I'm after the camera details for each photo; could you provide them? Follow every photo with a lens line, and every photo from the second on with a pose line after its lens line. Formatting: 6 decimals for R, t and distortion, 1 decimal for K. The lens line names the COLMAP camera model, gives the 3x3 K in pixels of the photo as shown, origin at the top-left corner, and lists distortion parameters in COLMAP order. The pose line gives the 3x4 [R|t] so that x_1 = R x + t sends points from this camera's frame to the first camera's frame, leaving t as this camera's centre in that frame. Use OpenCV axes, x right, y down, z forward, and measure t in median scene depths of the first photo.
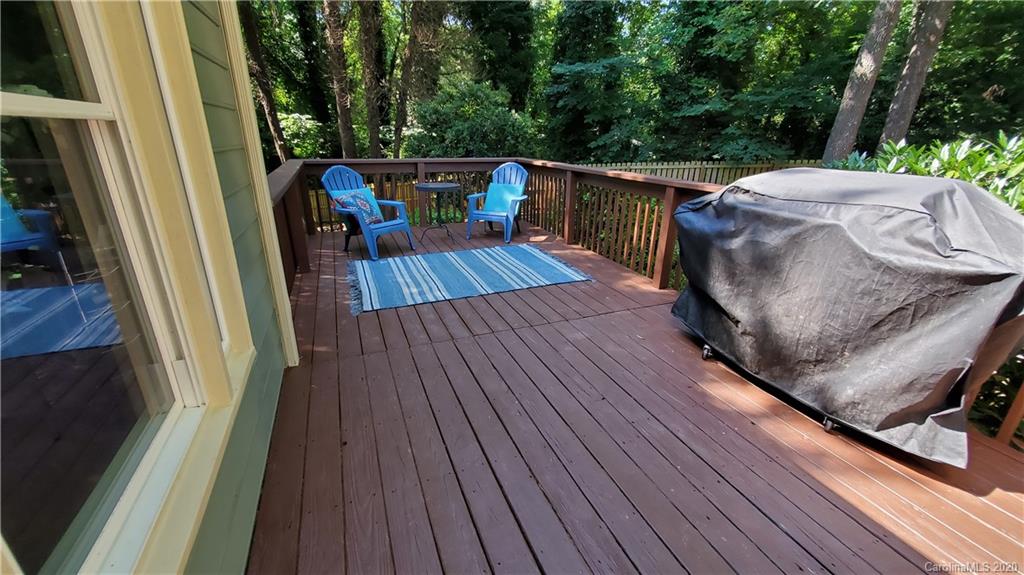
lens RADIAL K [[405.1, 0, 509.0], [0, 405.1, 286.8], [0, 0, 1]] dist [-0.000240, -0.000226]
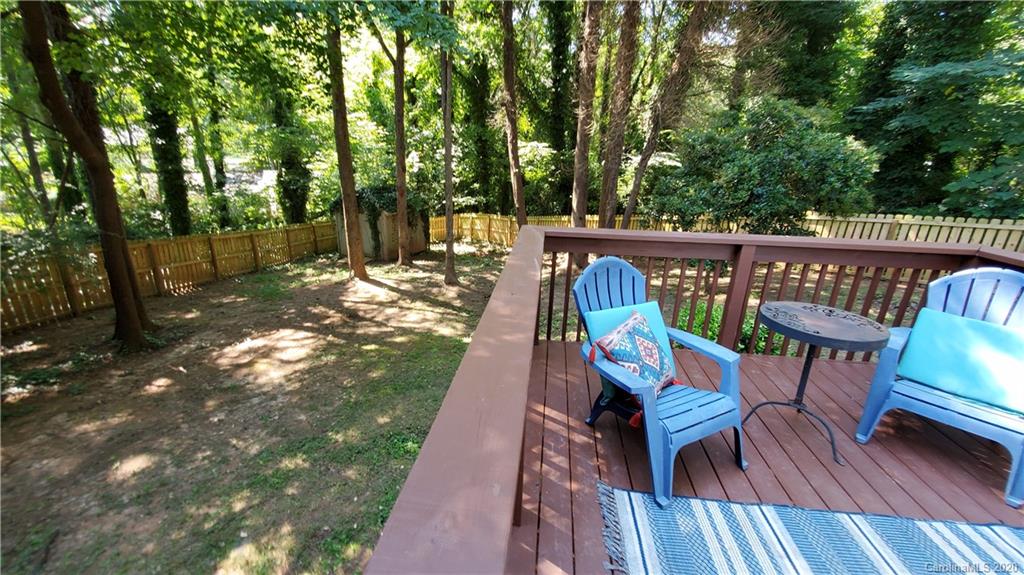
lens RADIAL K [[405.1, 0, 509.0], [0, 405.1, 286.8], [0, 0, 1]] dist [-0.000240, -0.000226]
pose [[0.875261, 0.156251, -0.457715, -0.079860], [-0.180032, 0.983624, -0.008484, -0.064948], [0.448894, 0.089829, 0.889058, 0.136830]]
